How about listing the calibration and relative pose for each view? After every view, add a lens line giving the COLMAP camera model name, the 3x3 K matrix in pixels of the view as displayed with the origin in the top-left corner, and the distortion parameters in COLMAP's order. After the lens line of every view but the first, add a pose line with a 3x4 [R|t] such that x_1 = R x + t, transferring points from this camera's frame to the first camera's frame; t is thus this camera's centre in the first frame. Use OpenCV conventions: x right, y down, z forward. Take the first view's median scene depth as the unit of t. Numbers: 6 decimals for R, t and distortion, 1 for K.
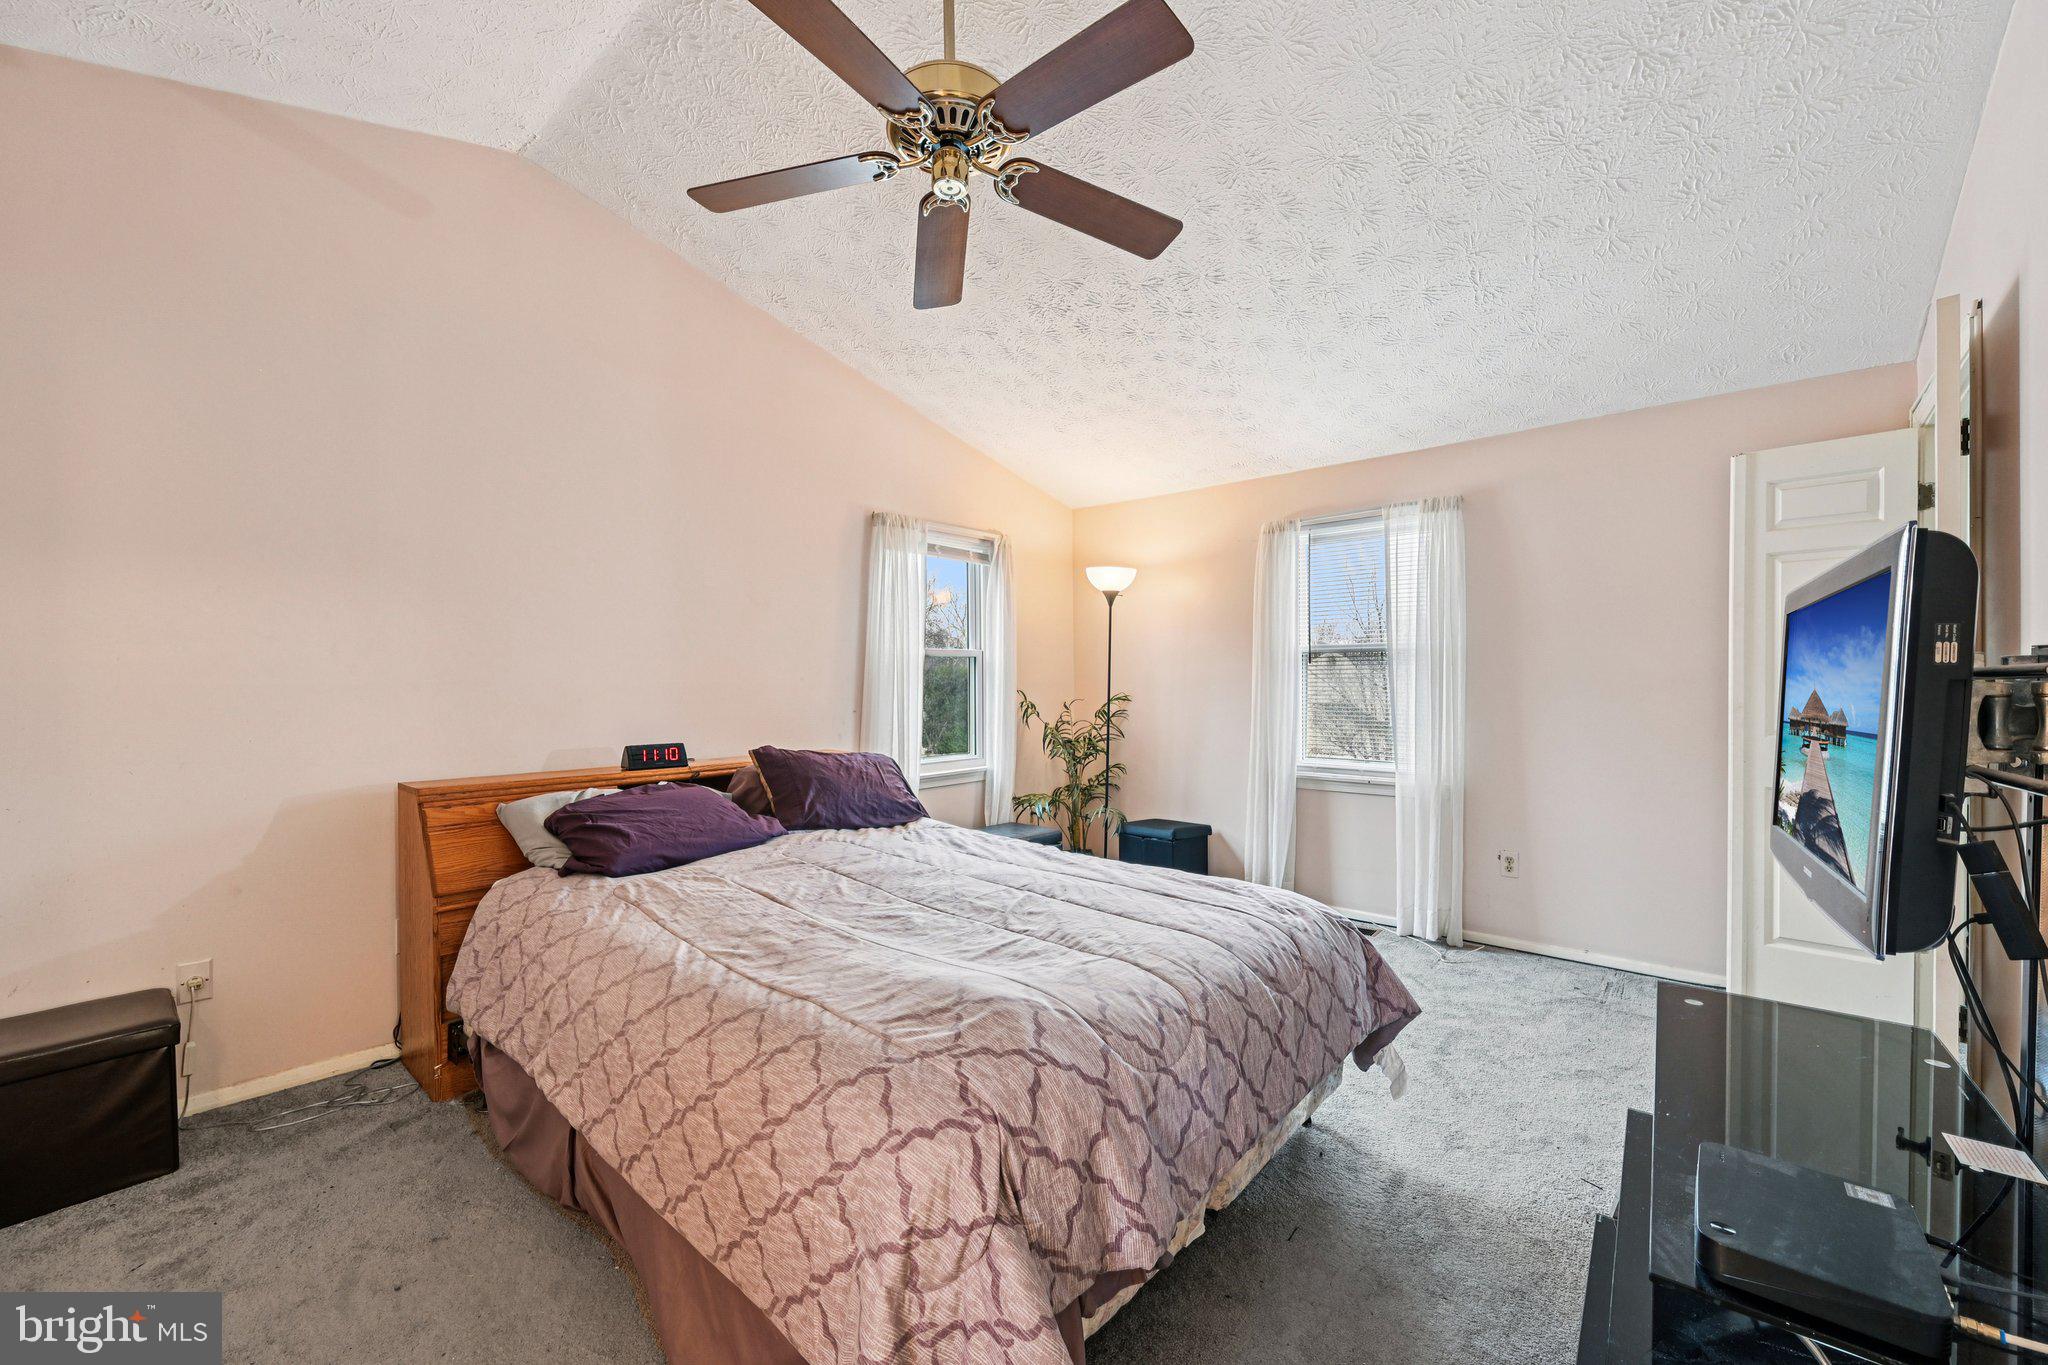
lens RADIAL K [[822.8, 0, 1024.0], [0, 822.8, 682.5], [0, 0, 1]] dist [-0.000081, 0.000006]
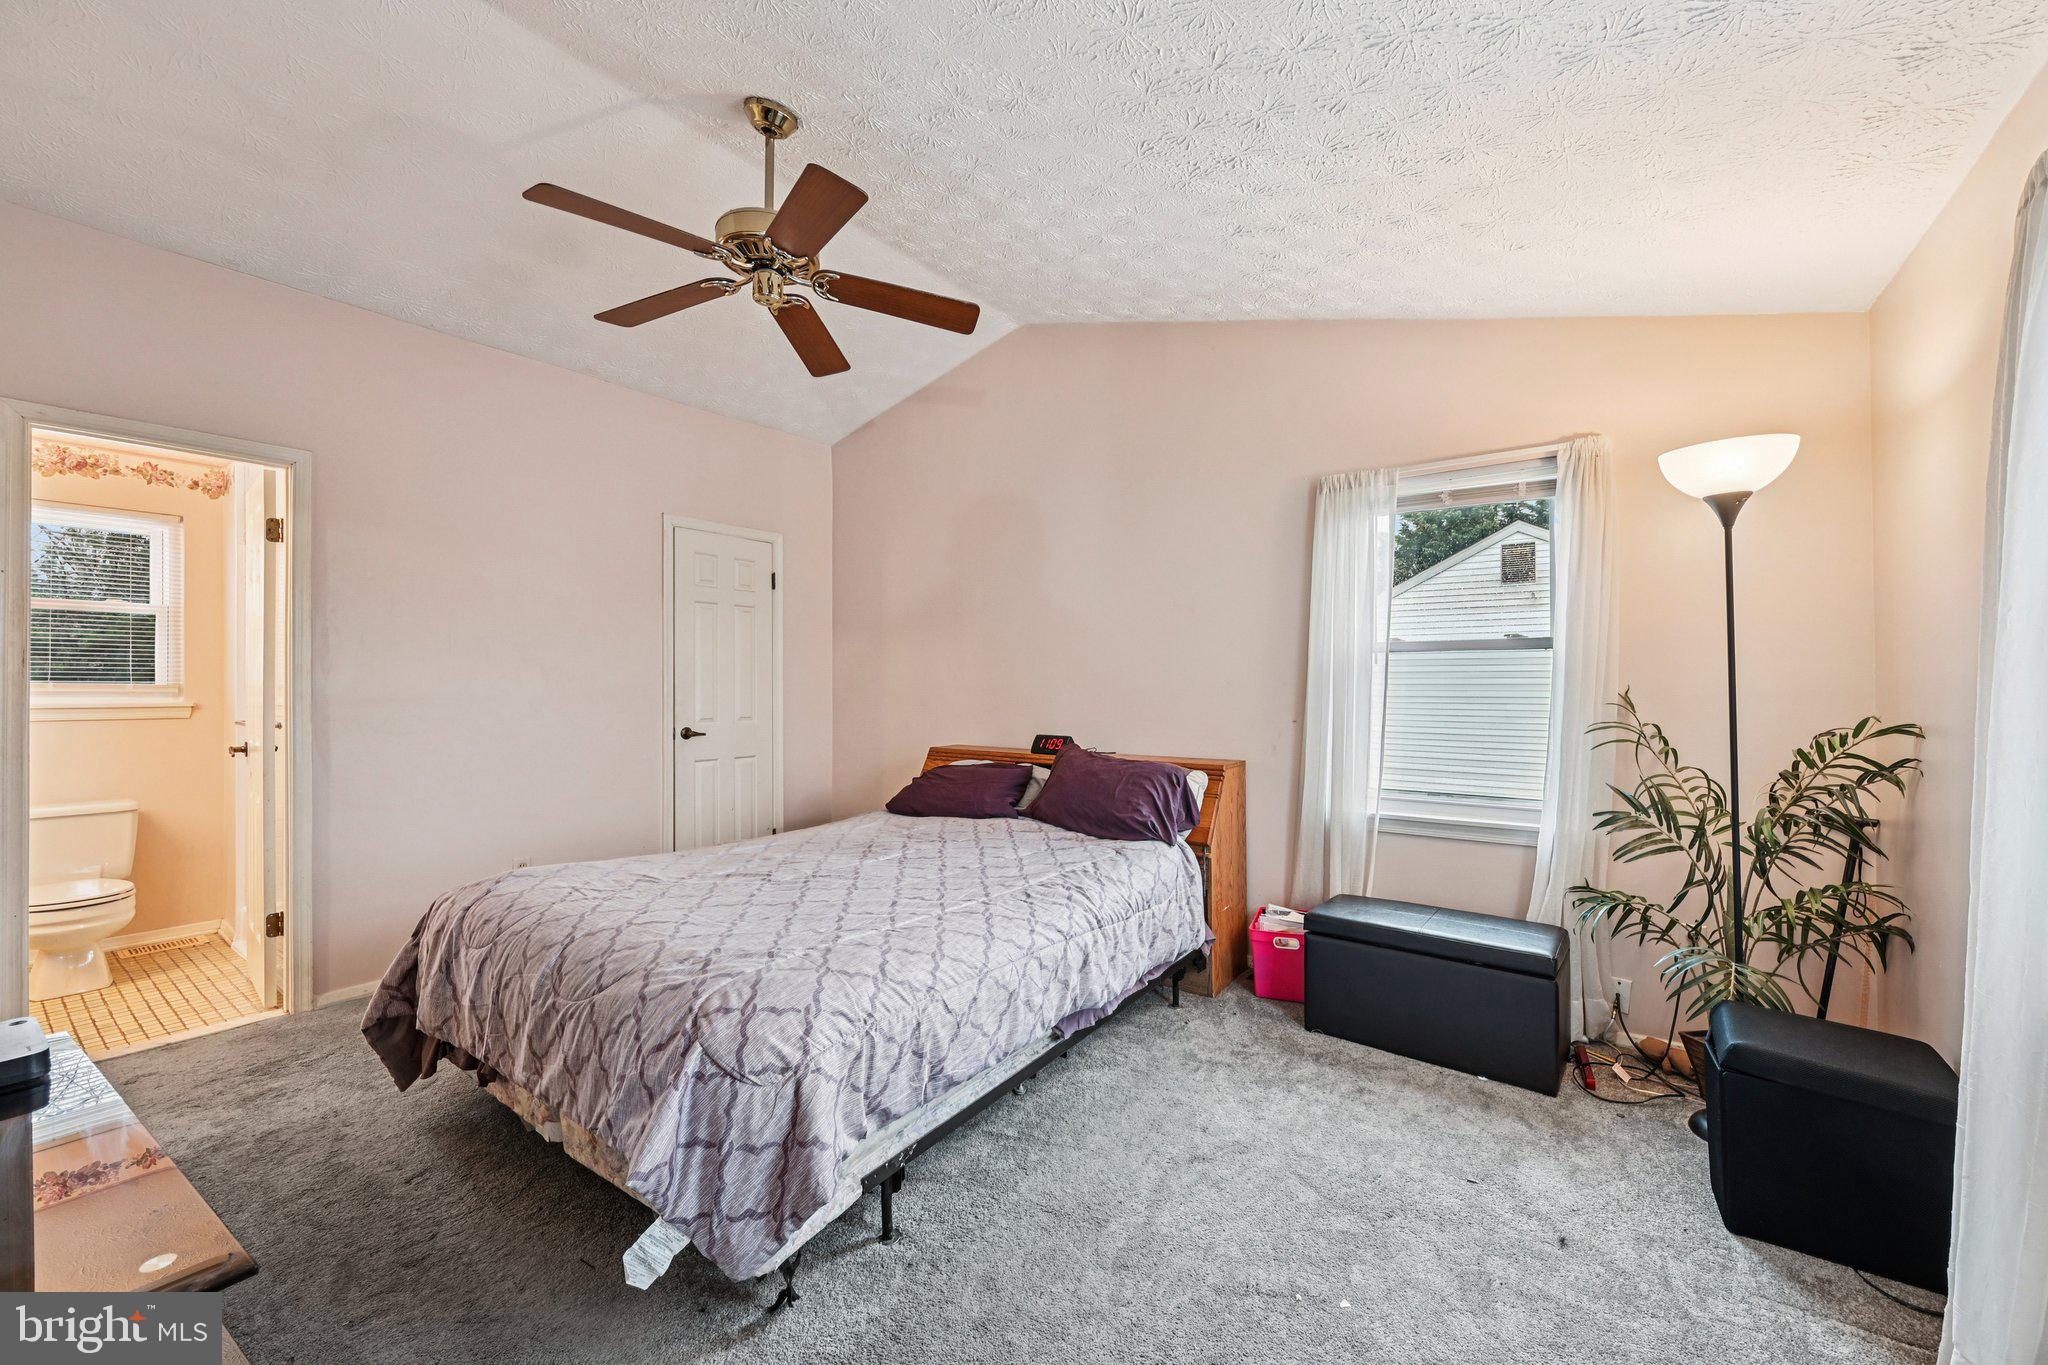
lens RADIAL K [[790.8, 0, 1024.0], [0, 790.8, 682.5], [0, 0, 1]] dist [-0.000124, -0.000008]
pose [[0.095087, -0.001903, -0.995467, 0.552496], [-0.001695, 0.999996, -0.002074, -0.002731], [0.995468, 0.001884, 0.095083, 0.604516]]
